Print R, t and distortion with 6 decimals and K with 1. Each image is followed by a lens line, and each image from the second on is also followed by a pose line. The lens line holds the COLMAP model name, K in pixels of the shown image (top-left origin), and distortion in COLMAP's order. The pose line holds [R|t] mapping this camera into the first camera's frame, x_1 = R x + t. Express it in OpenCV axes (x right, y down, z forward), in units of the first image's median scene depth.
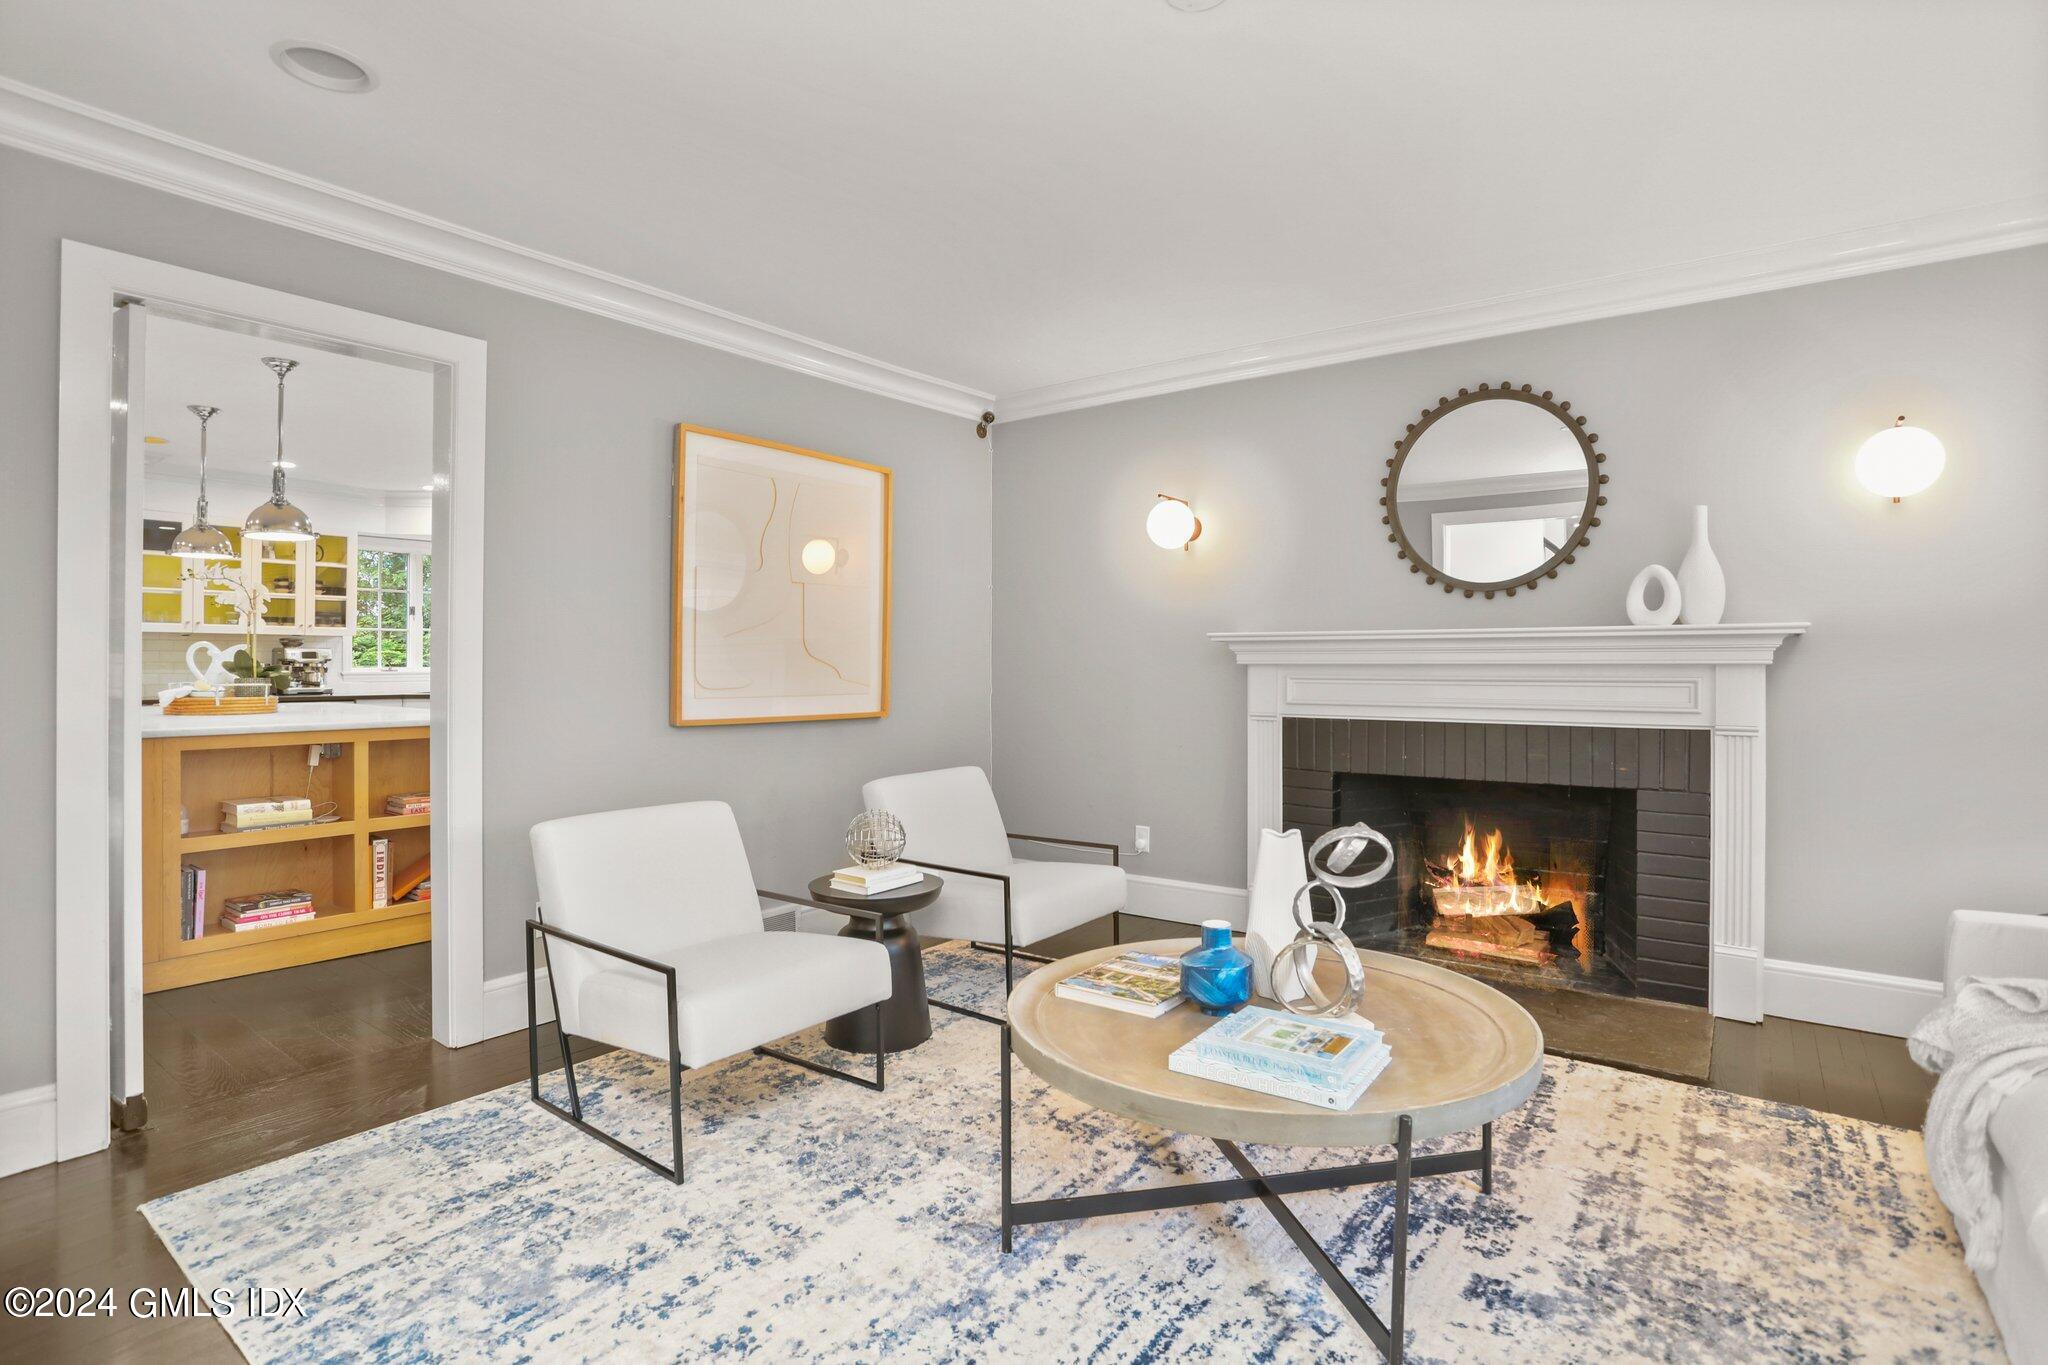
lens RADIAL K [[1003.8, 0, 1028.0], [0, 1003.8, 649.1], [0, 0, 1]] dist [-0.071814, 0.029413]
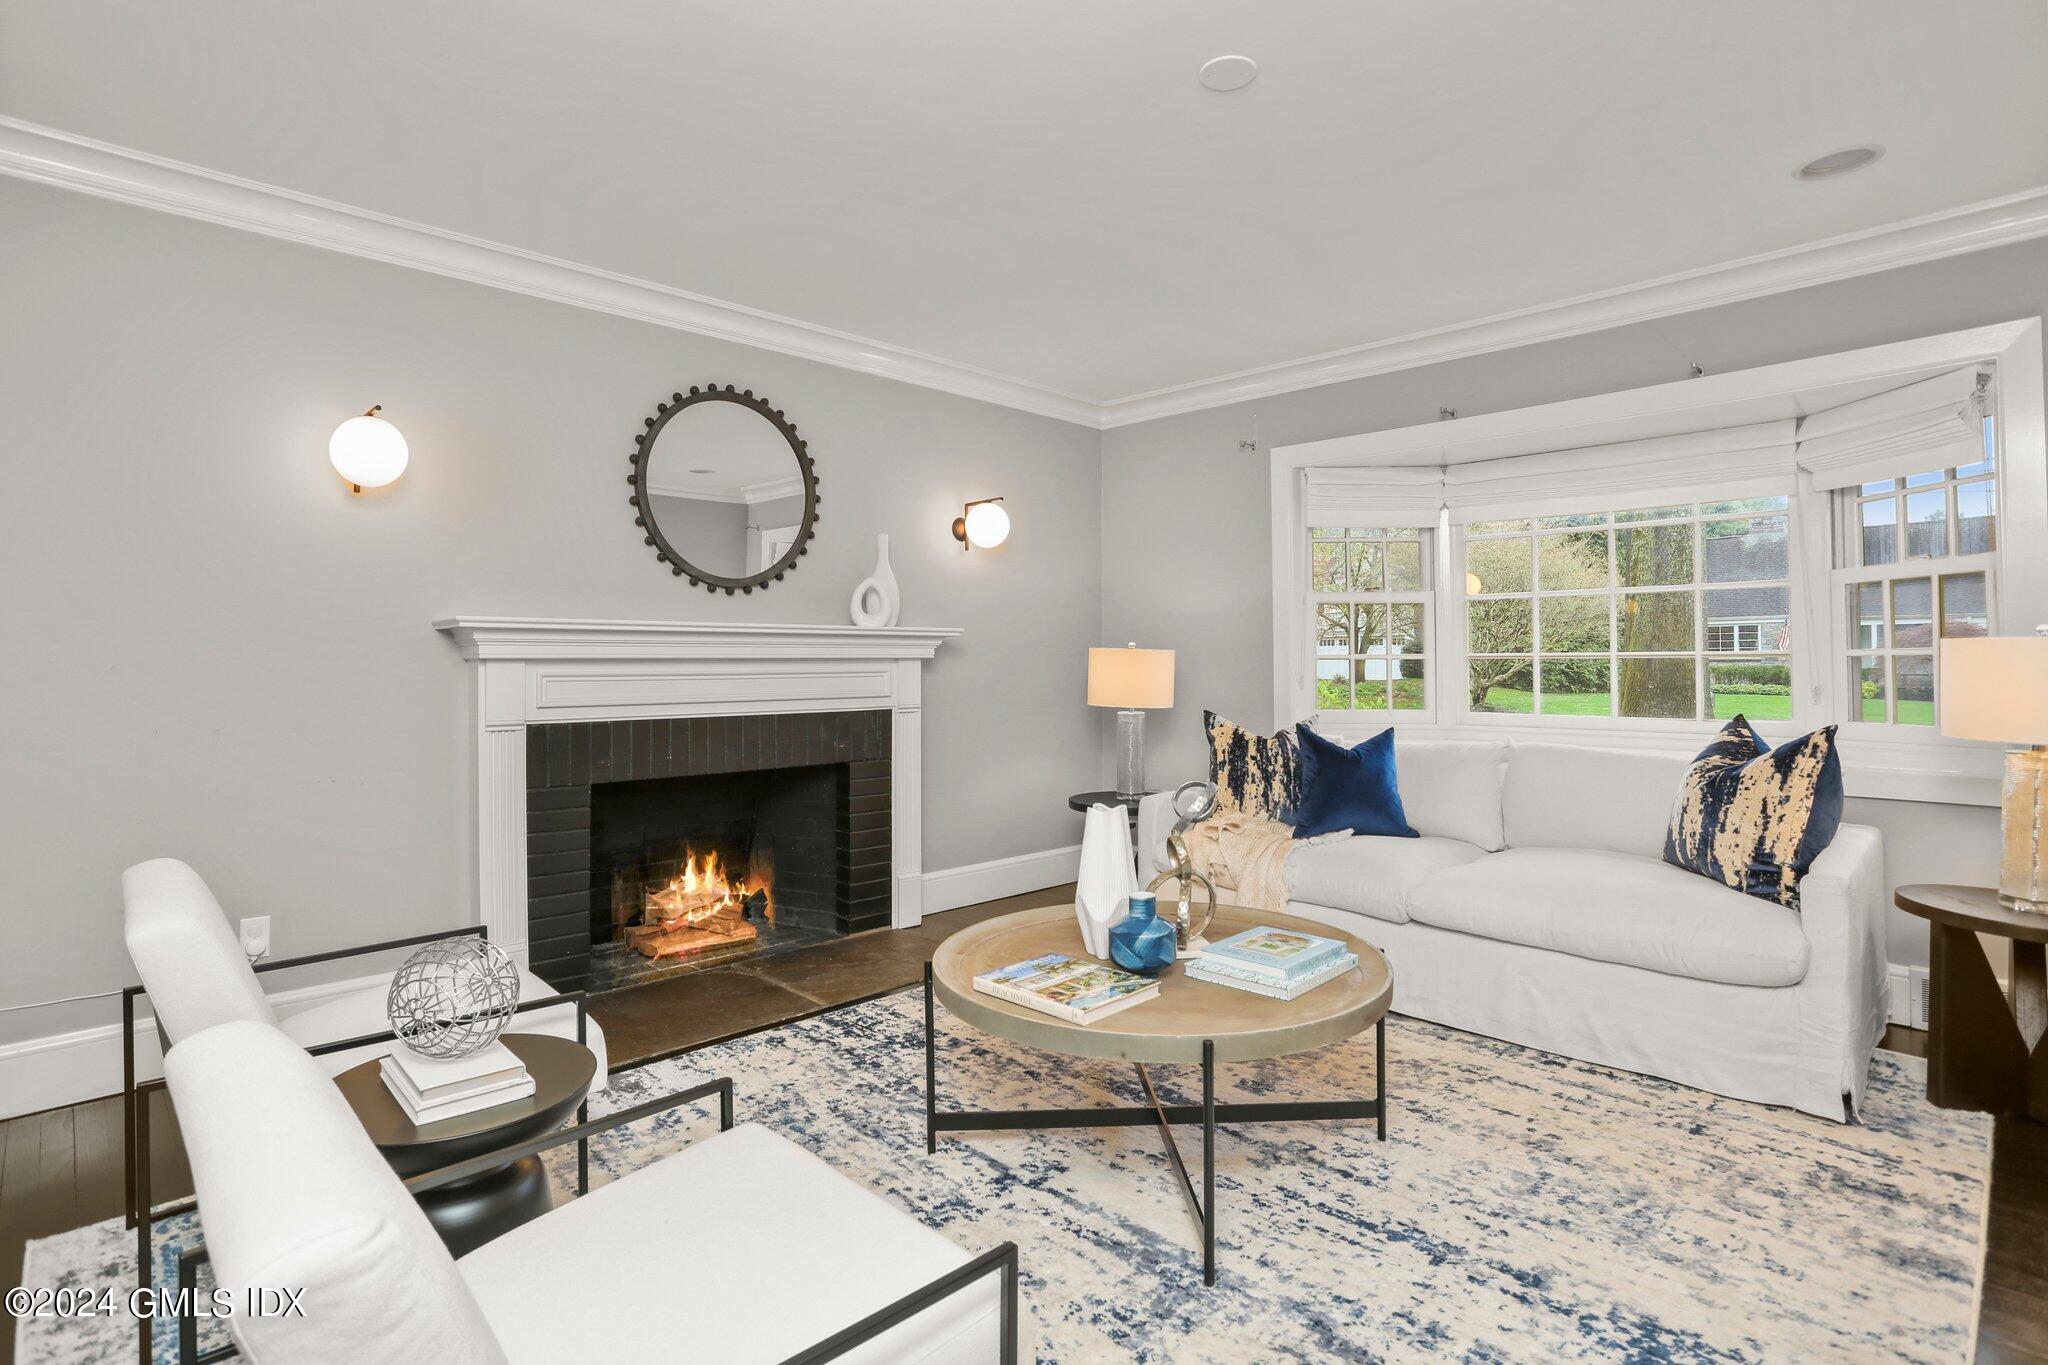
lens RADIAL K [[1001.1, 0, 1019.5], [0, 1001.1, 633.2], [0, 0, 1]] dist [-0.077799, 0.030346]
pose [[0.163611, 0.024131, 0.986230, -0.600542], [-0.010810, 0.999685, -0.022667, 0.011160], [-0.986466, -0.006952, 0.163820, 0.634023]]
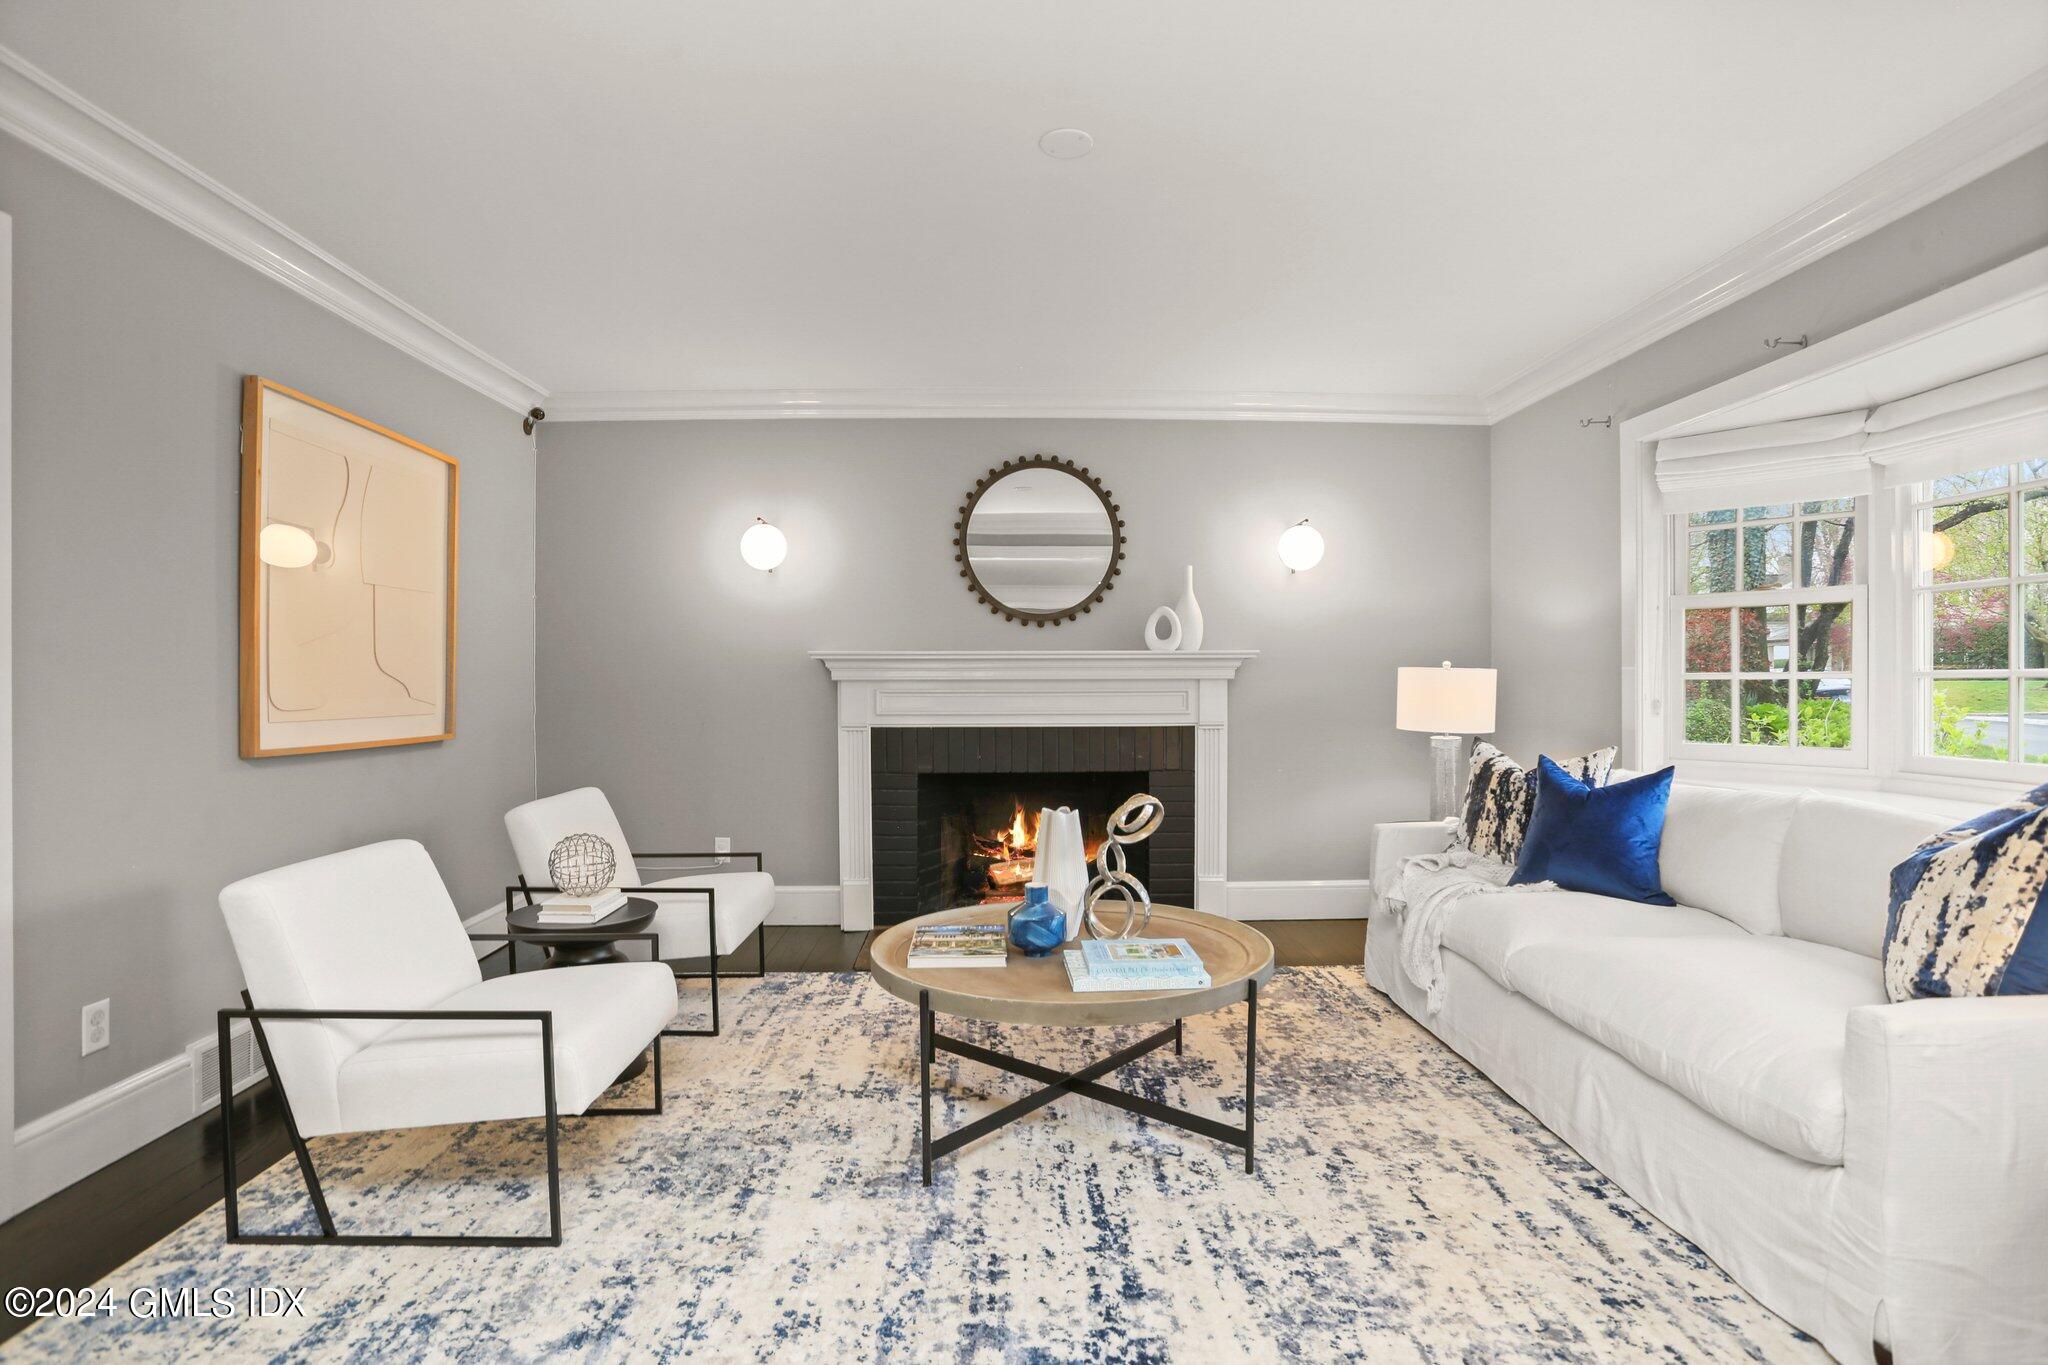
lens RADIAL K [[997.8, 0, 1024.0], [0, 997.8, 682.5], [0, 0, 1]] dist [-0.073981, 0.029798]
pose [[0.787451, -0.003638, 0.616367, -0.393106], [-0.004736, 0.999917, 0.011952, 0.005268], [-0.616360, -0.012331, 0.787368, 0.018879]]
